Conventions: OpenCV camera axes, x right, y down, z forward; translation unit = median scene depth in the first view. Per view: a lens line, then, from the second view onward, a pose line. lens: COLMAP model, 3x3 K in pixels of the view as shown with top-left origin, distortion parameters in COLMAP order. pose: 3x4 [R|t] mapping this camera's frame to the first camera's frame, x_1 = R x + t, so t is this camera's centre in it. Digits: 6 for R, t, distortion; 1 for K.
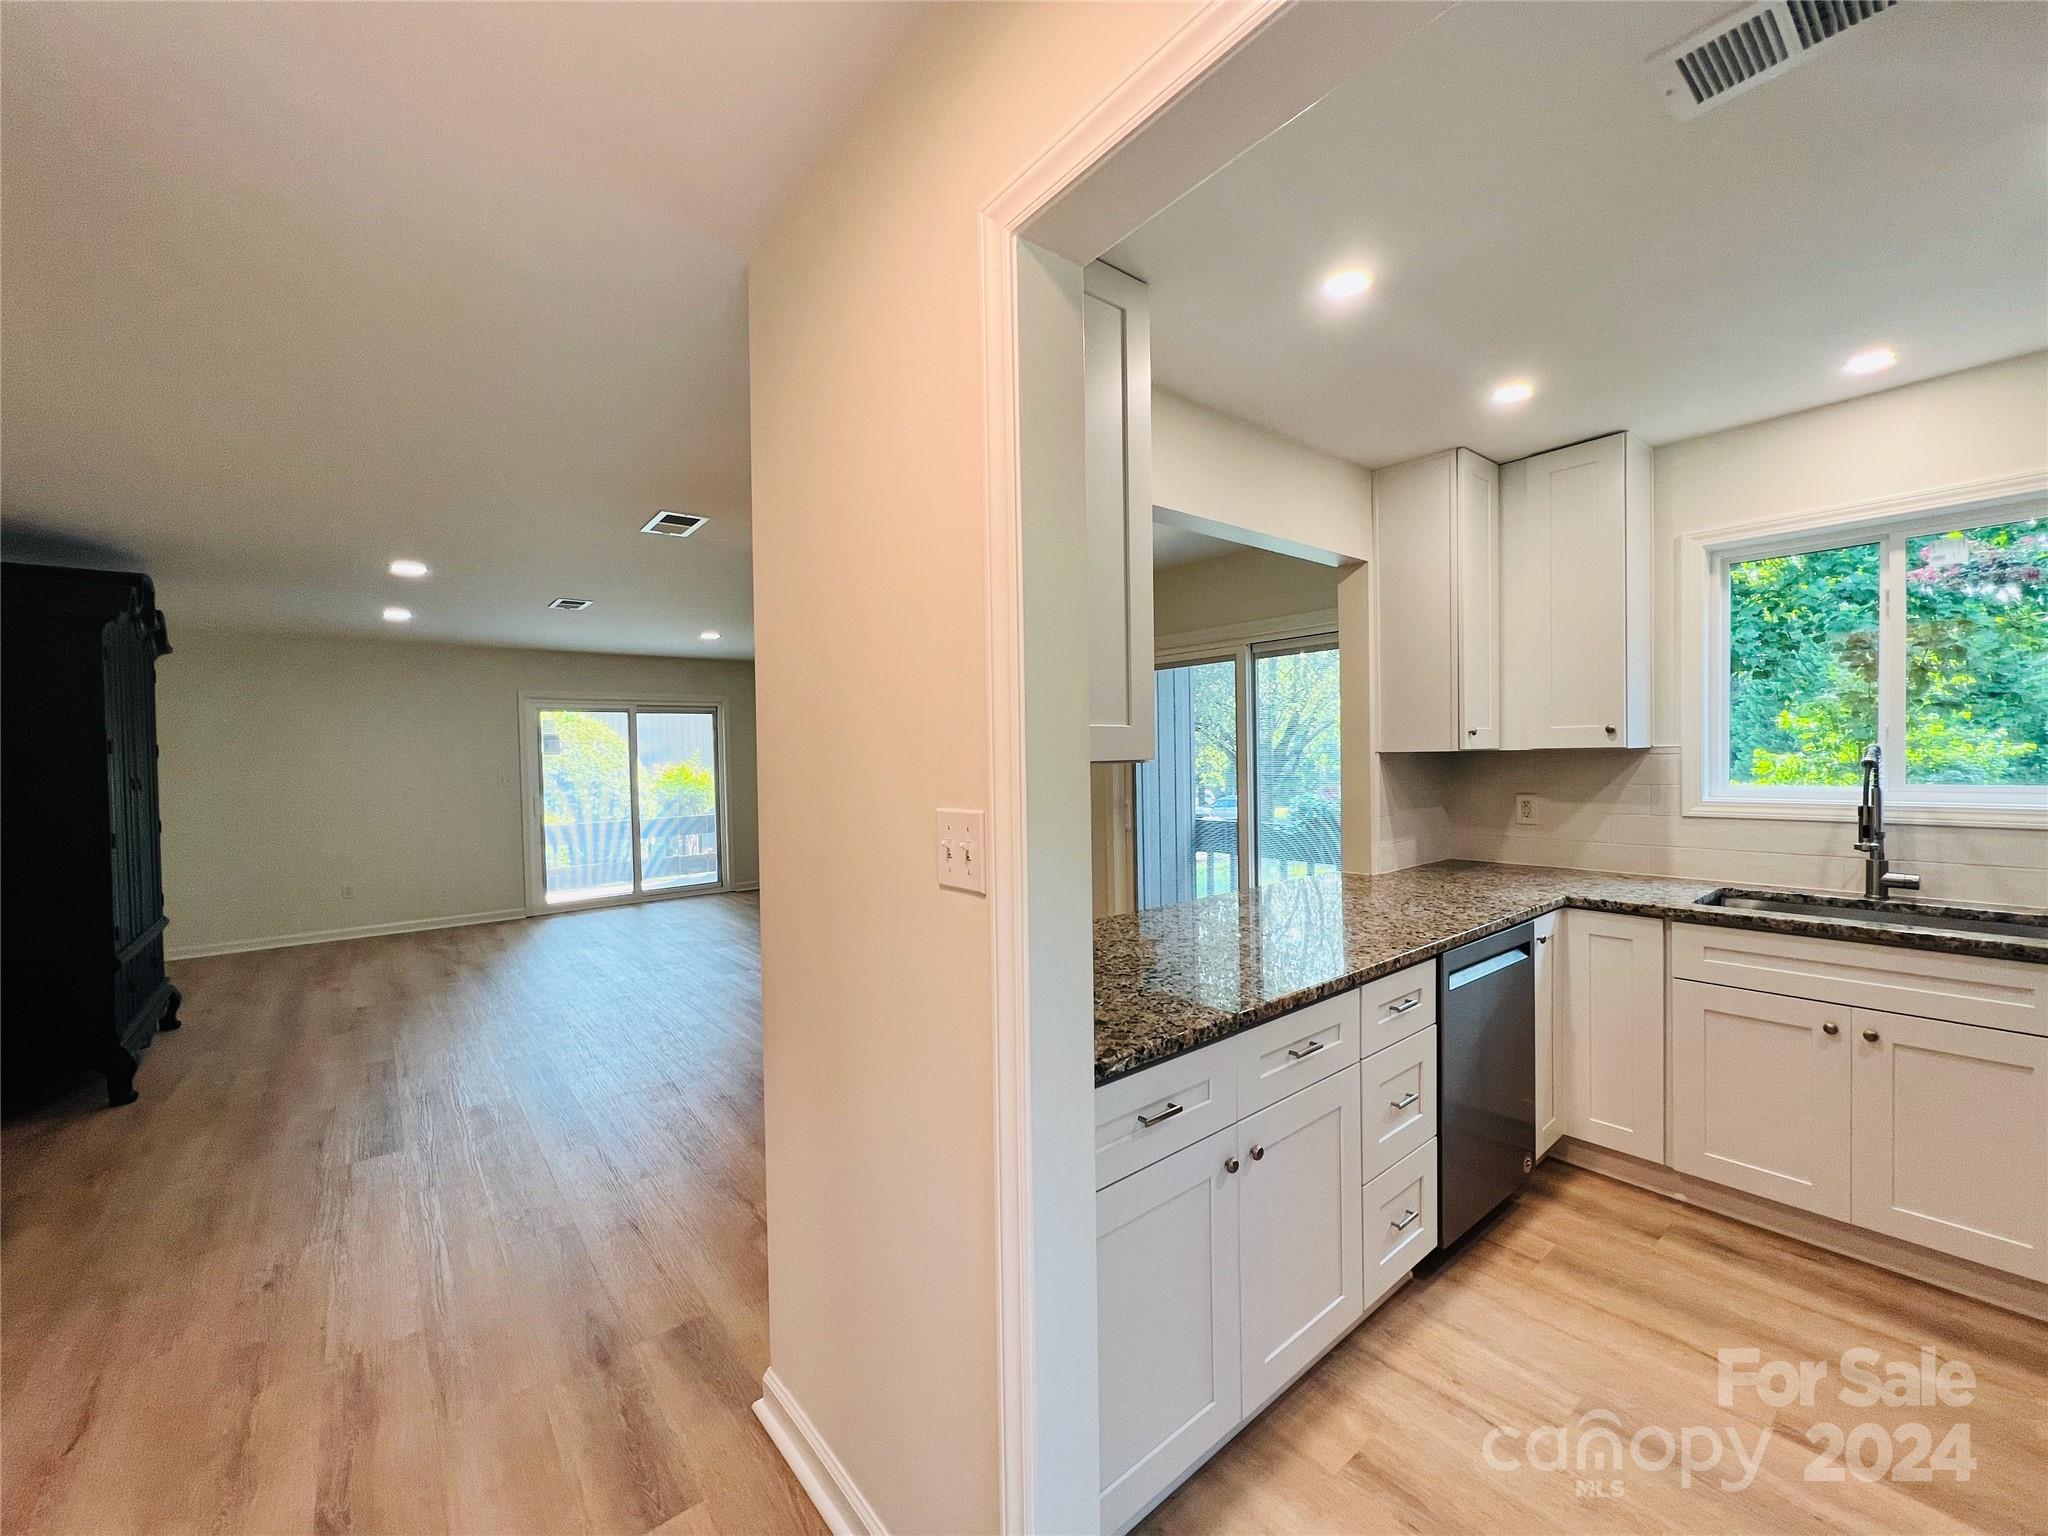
lens RADIAL K [[807.6, 0, 1027.7], [0, 807.6, 778.9], [0, 0, 1]] dist [-0.002567, 0.000667]
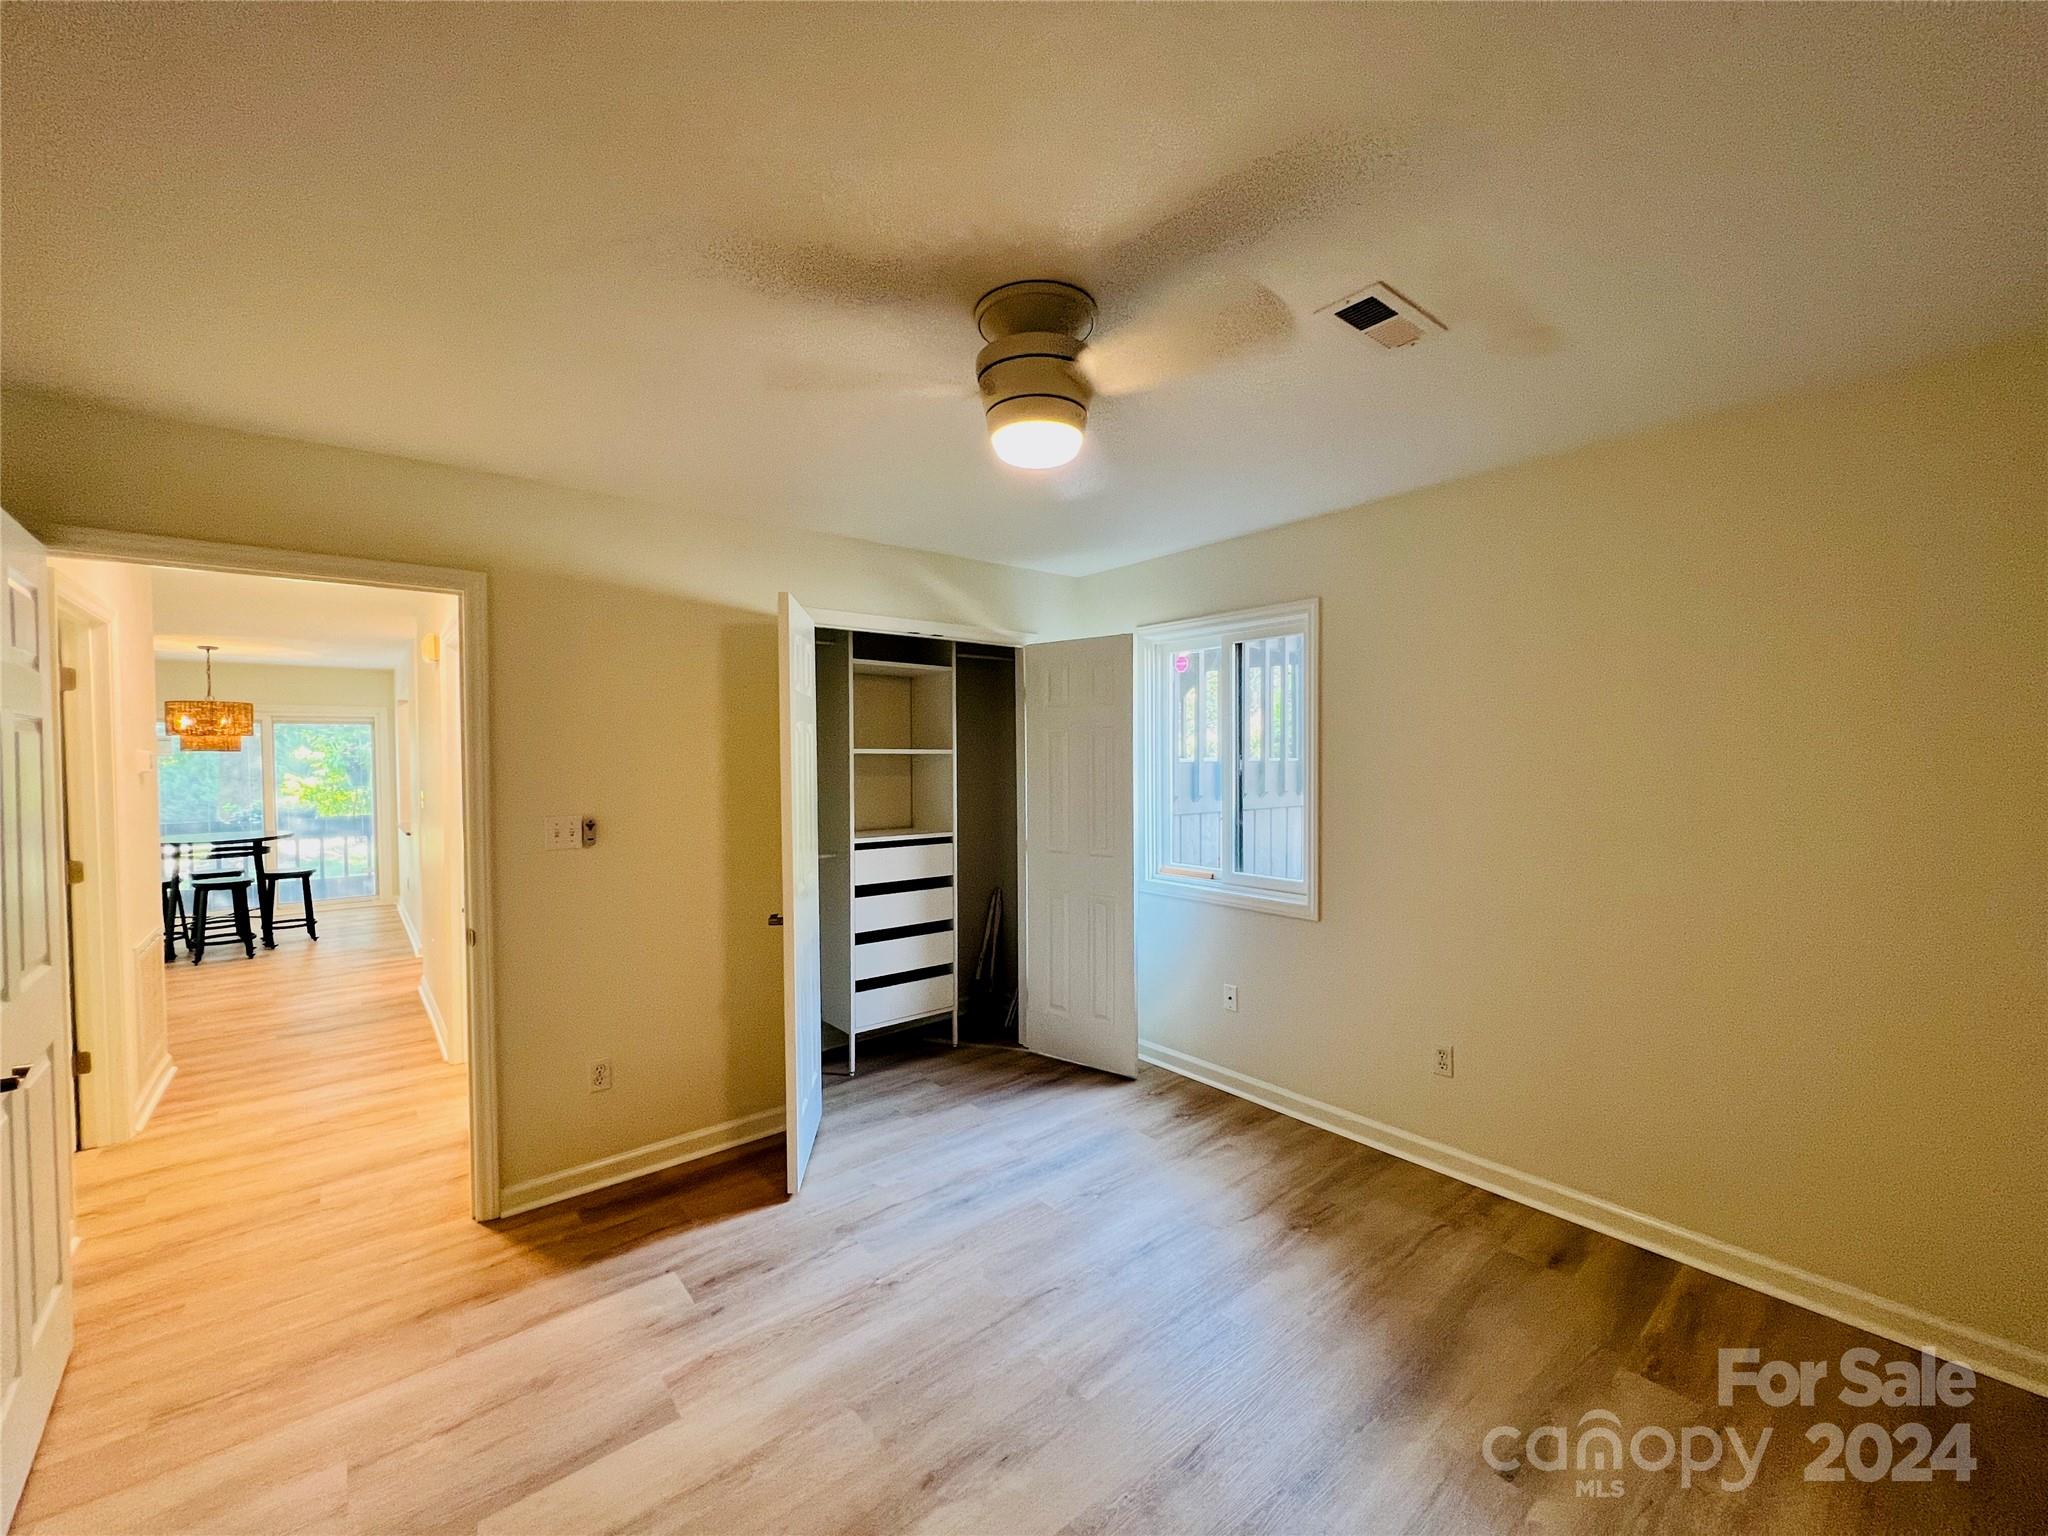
lens RADIAL K [[820.3, 0, 1039.1], [0, 820.3, 769.0], [0, 0, 1]] dist [-0.003880, 0.001081]
pose [[-0.023753, 0.004049, 0.999710, -2.471028], [0.041080, 0.999151, -0.003070, 0.050348], [-0.998873, 0.040995, -0.023899, -1.080366]]
